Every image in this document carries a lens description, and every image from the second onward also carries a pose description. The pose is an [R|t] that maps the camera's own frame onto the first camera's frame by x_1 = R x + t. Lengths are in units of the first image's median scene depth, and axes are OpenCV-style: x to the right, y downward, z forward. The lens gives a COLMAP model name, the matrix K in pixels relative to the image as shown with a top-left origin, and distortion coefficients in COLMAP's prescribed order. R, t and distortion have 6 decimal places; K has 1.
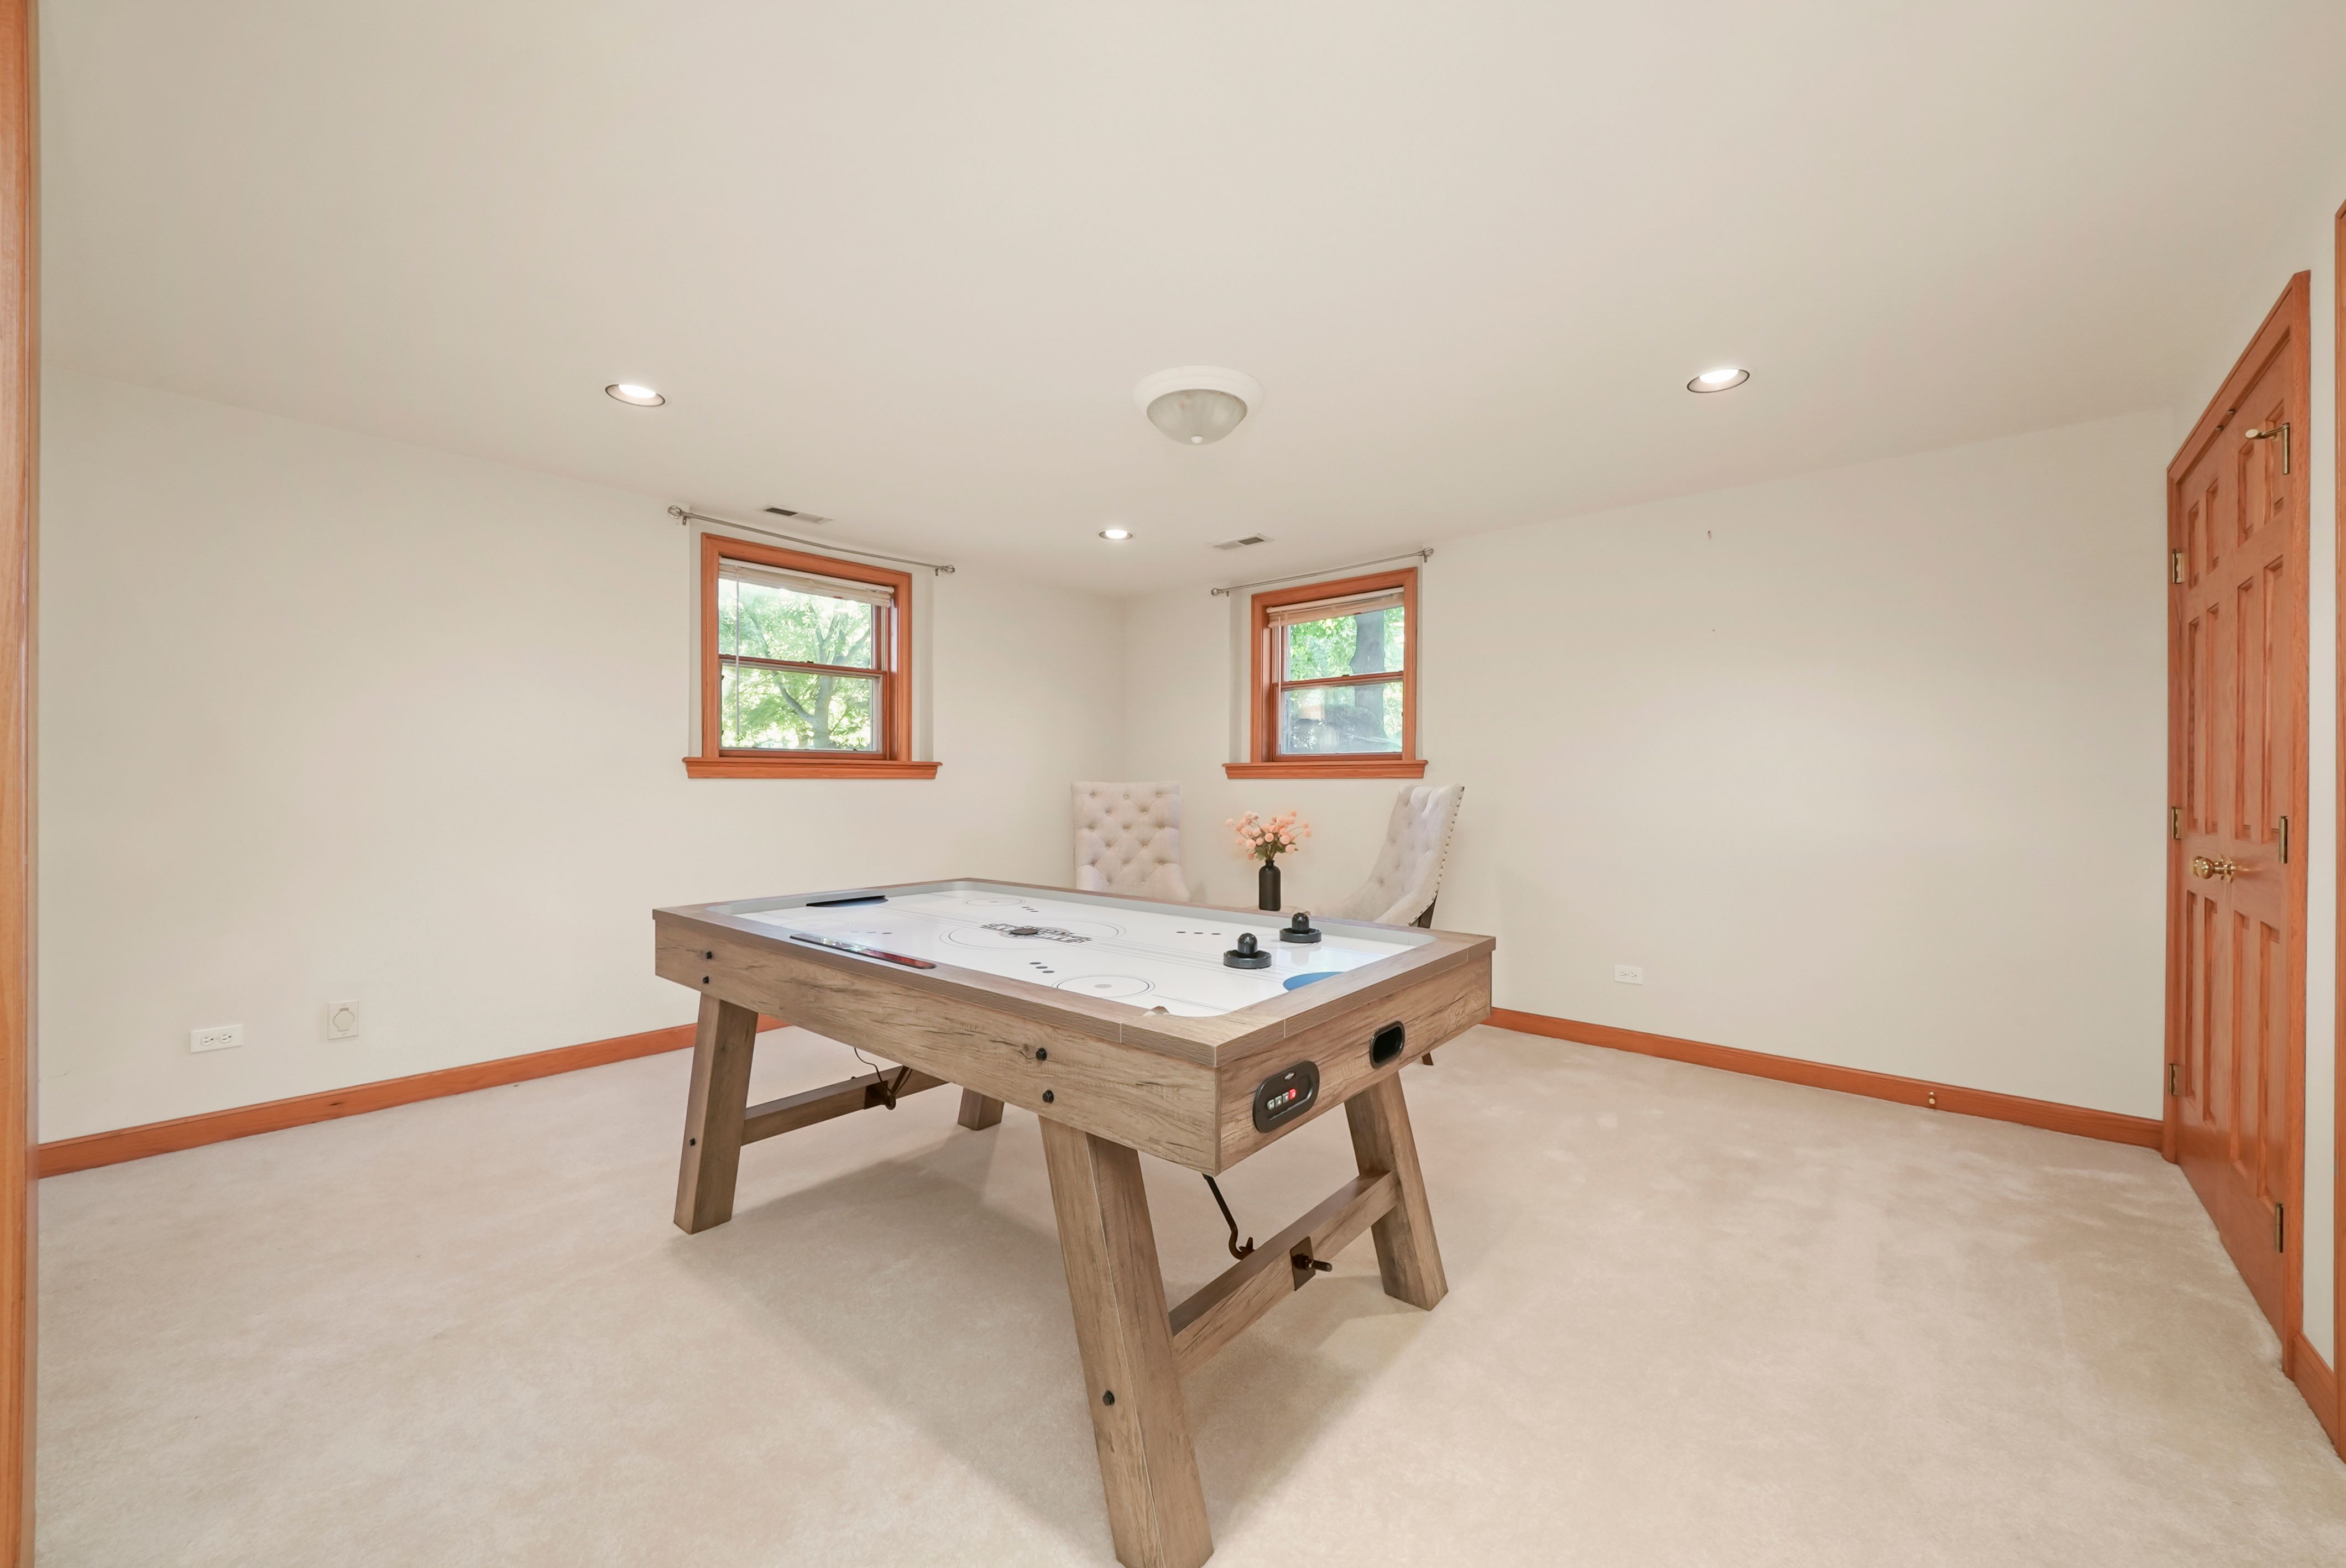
lens RADIAL K [[884.2, 0, 1163.6], [0, 884.2, 785.0], [0, 0, 1]] dist [-0.000591, 0.000521]
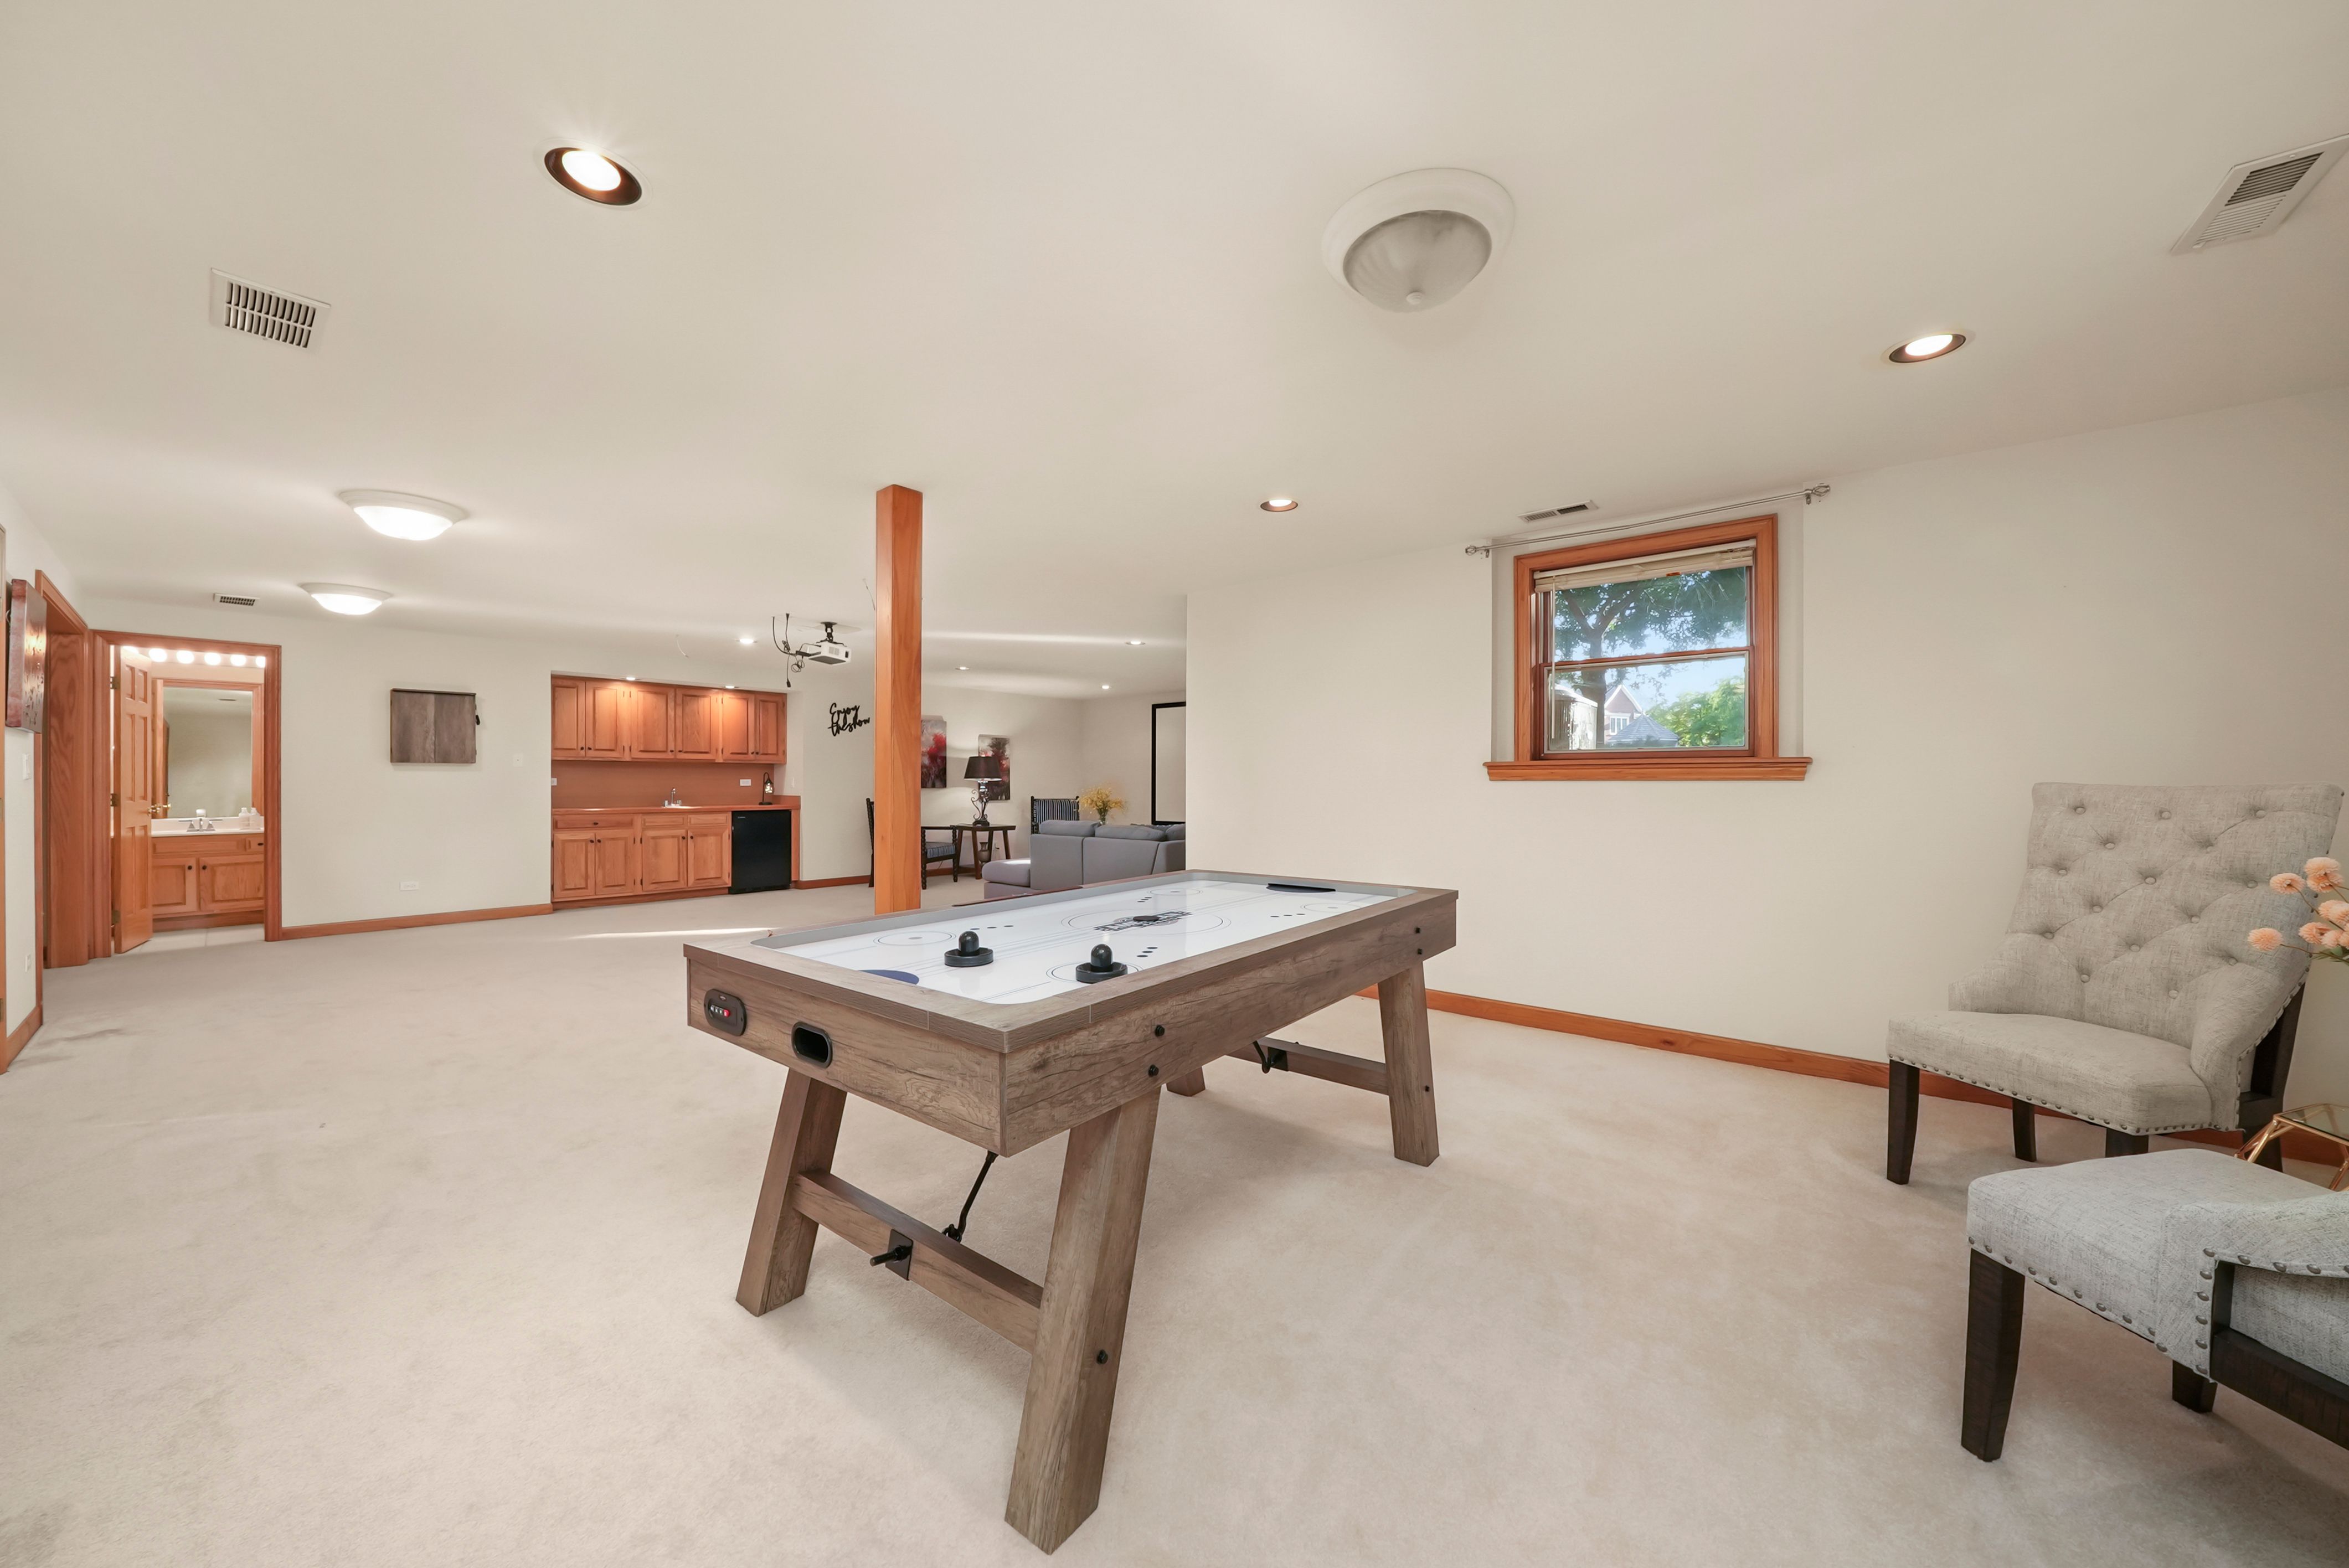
lens RADIAL K [[835.5, 0, 1181.3], [0, 835.5, 782.7], [0, 0, 1]] dist [-0.007902, -0.000201]
pose [[0.067722, -0.001044, -0.997704, 0.397686], [-0.002048, 0.999997, -0.001185, -0.003377], [0.997702, 0.002124, 0.067719, 0.432661]]
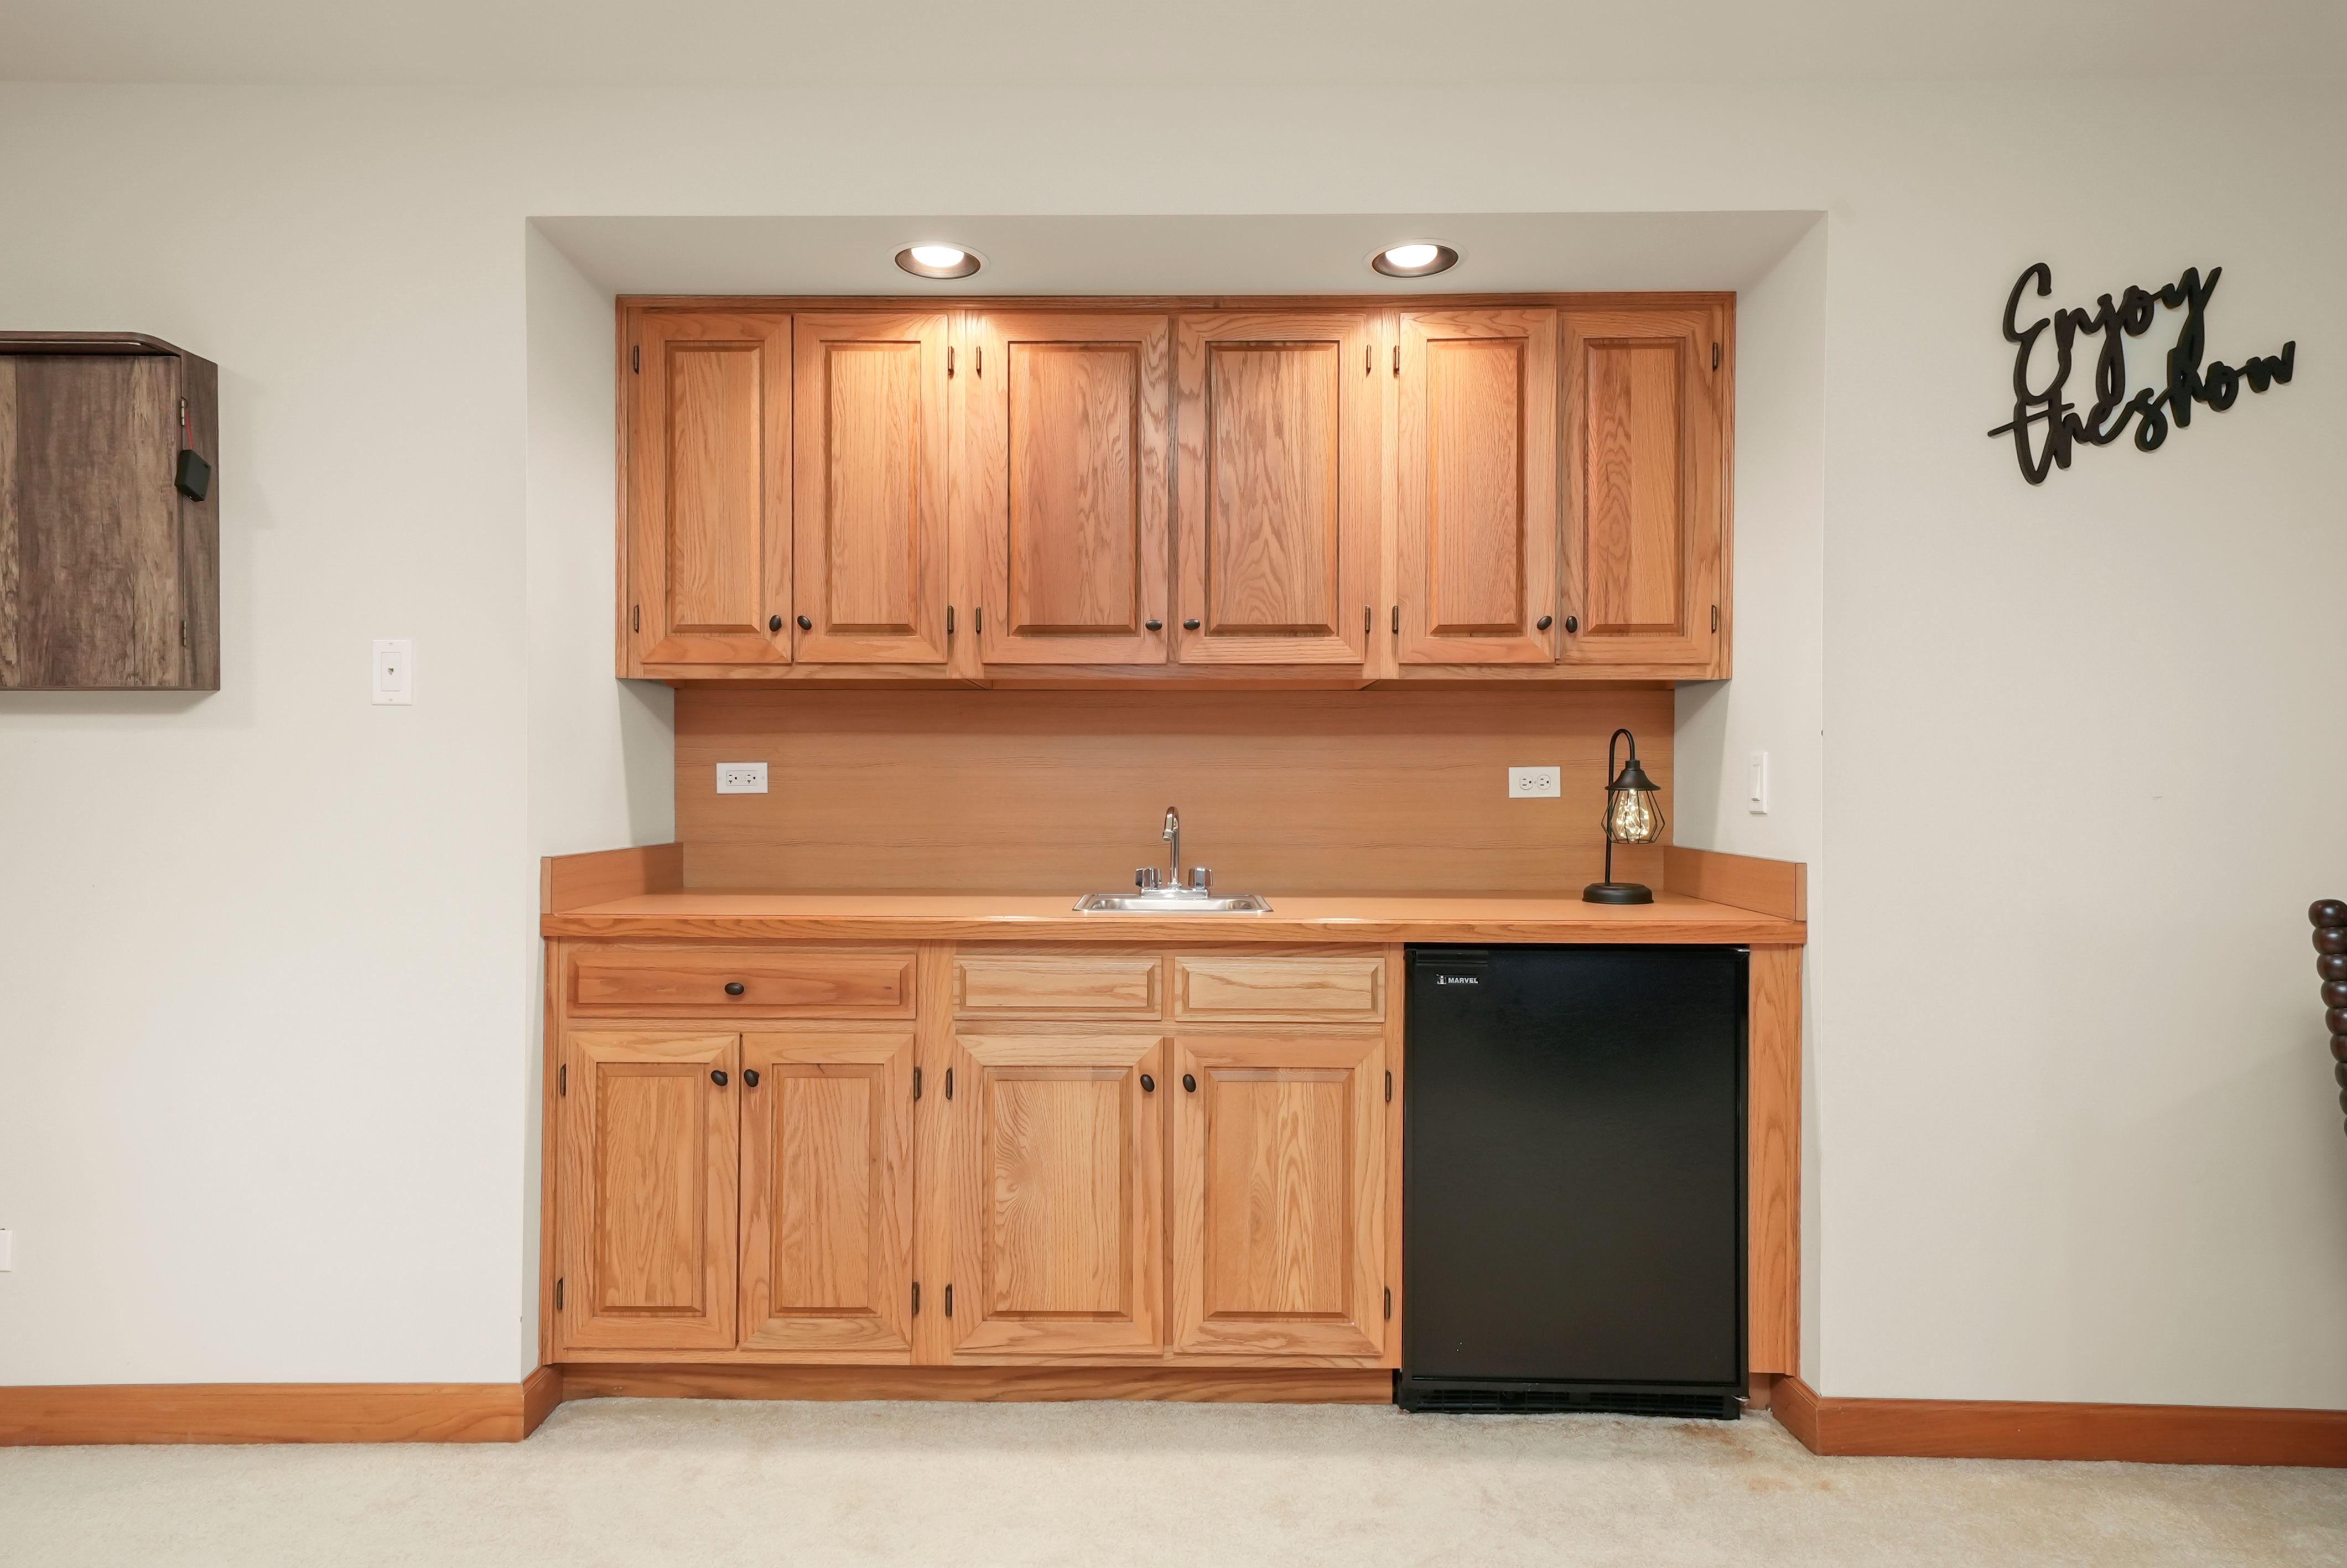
lens RADIAL K [[1293.4, 0, 1166.5], [0, 1293.4, 785.7], [0, 0, 1]] dist [0.008618, 0.000744]
pose [[-0.746487, 0.000398, -0.665400, -1.003629], [-0.005620, 0.999960, 0.006903, -0.005801], [0.665376, 0.008892, -0.746455, -0.082036]]
